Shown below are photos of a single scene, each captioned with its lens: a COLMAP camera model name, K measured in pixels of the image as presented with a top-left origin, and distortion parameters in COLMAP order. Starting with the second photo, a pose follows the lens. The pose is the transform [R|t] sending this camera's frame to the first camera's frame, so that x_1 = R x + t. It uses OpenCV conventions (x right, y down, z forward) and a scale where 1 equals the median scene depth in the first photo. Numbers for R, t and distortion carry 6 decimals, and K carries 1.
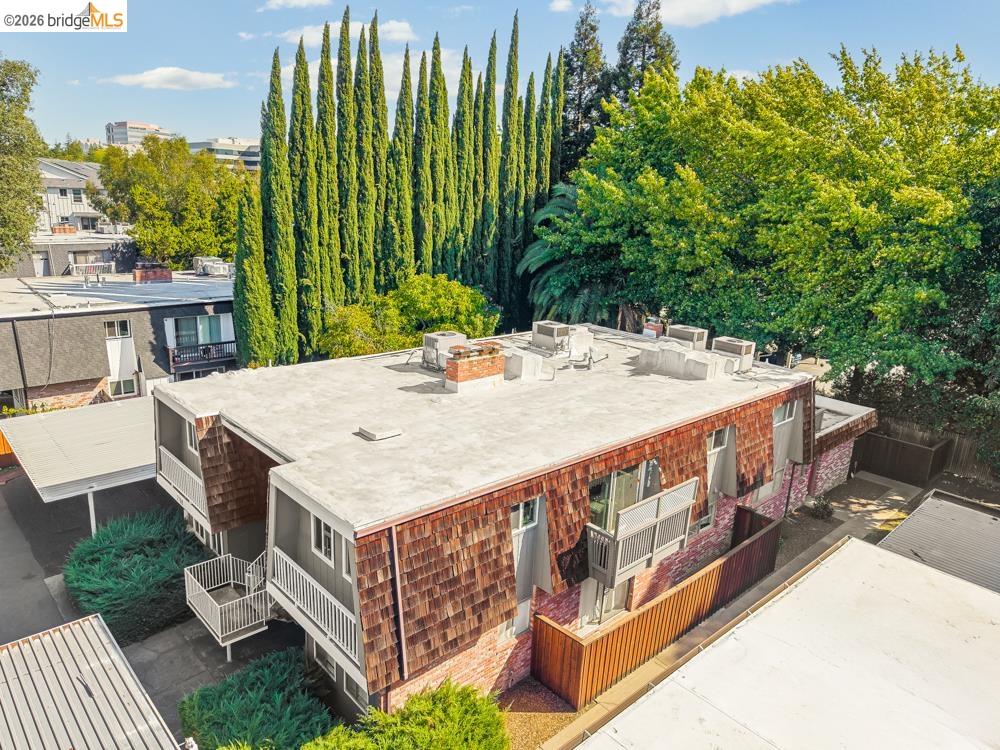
lens RADIAL K [[679.6, 0, 500.0], [0, 679.6, 375.0], [0, 0, 1]] dist [0.034787, -0.050051]
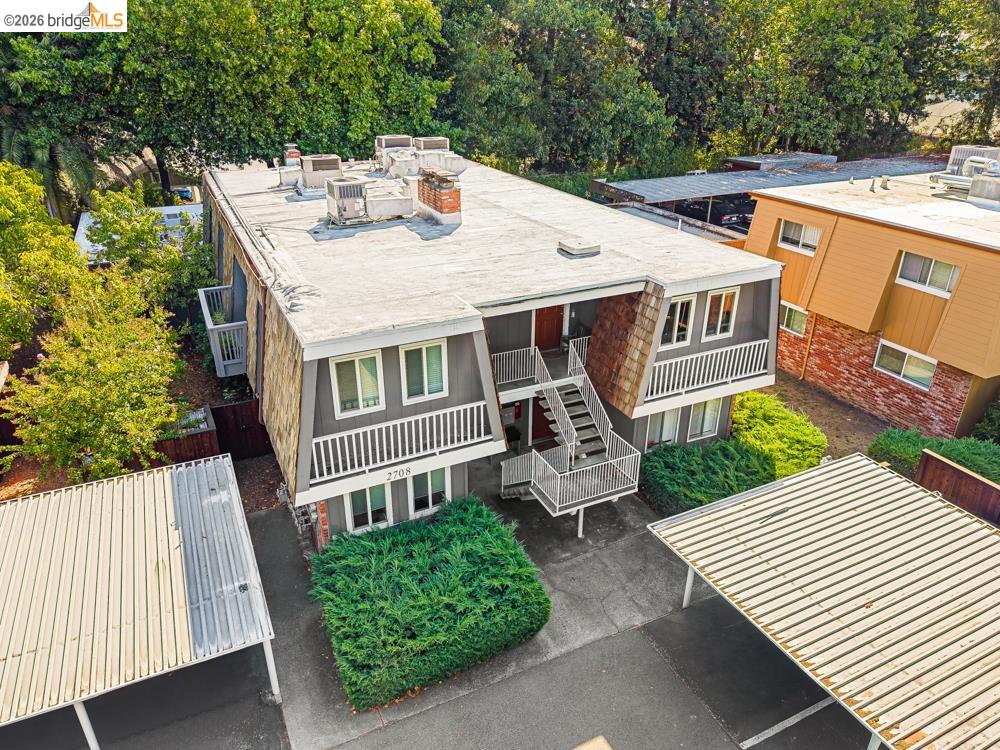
lens RADIAL K [[679.6, 0, 500.0], [0, 679.6, 375.0], [0, 0, 1]] dist [0.034787, -0.050051]
pose [[0.299352, -0.455685, 0.838296, -0.538683], [0.260292, 0.884262, 0.387722, -0.080366], [-0.917952, 0.102136, 0.383317, 0.353360]]
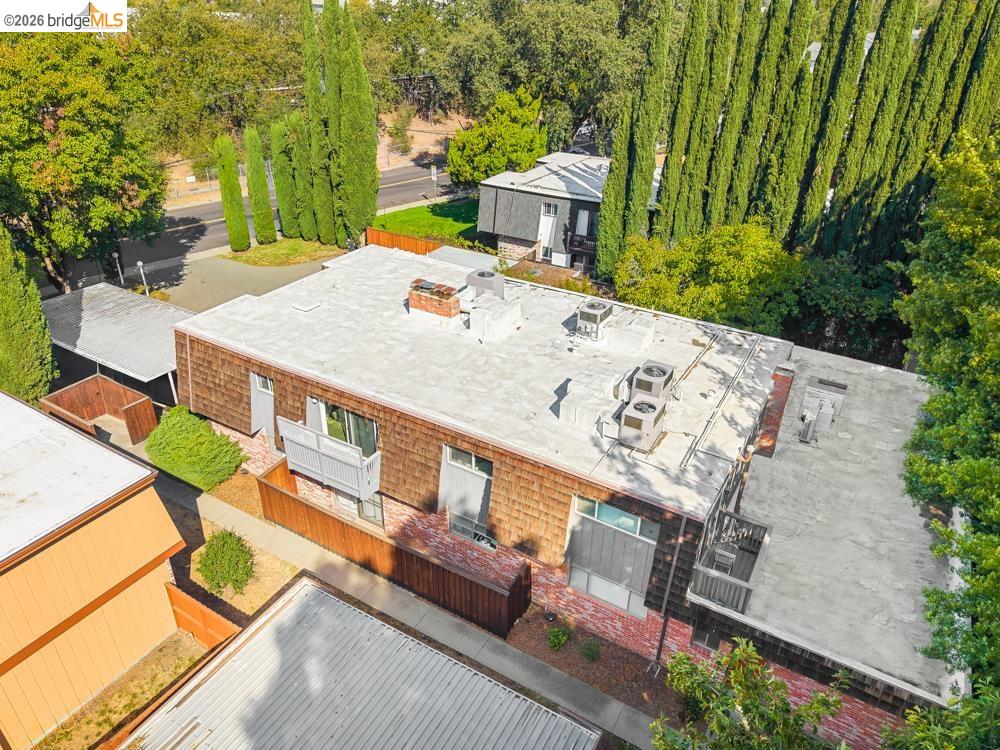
lens RADIAL K [[705.1, 0, 516.3], [0, 705.1, 386.5], [0, 0, 1]] dist [-0.002617, 0.001927]
pose [[0.339527, 0.436540, -0.833159, 0.652636], [-0.255644, 0.895262, 0.364900, -0.222126], [0.905189, 0.089098, 0.415565, 0.365099]]
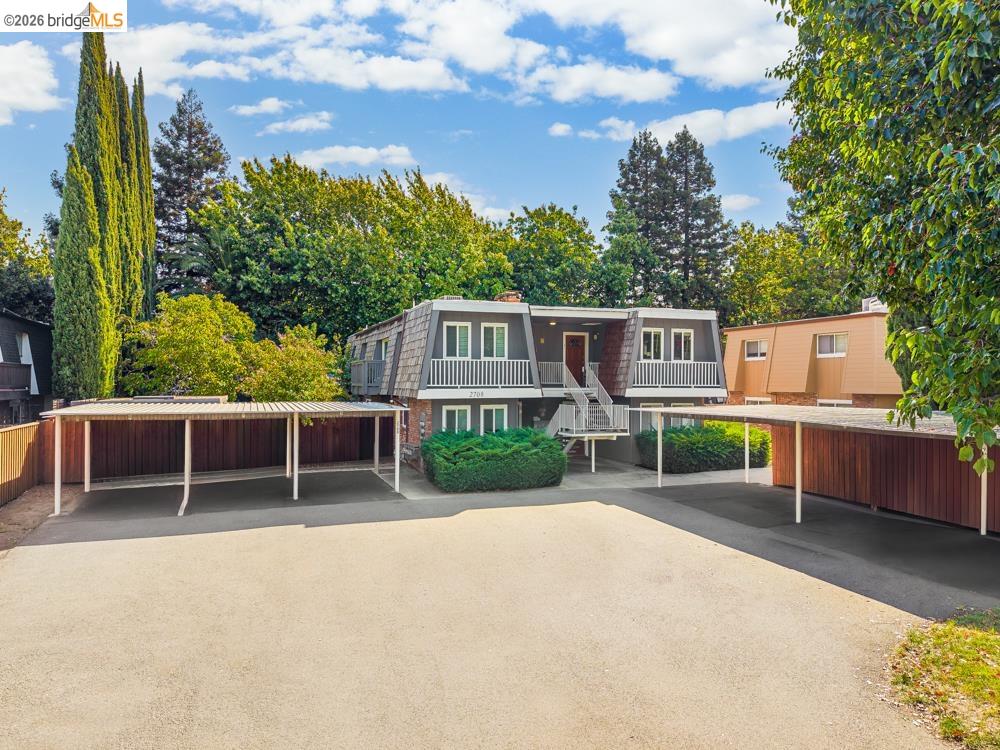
lens RADIAL K [[679.6, 0, 500.0], [0, 679.6, 375.0], [0, 0, 1]] dist [0.034787, -0.050051]
pose [[0.391712, -0.041338, 0.919159, -0.837746], [0.256547, 0.964278, -0.065964, 0.132069], [-0.883598, 0.261646, 0.388324, 0.285984]]
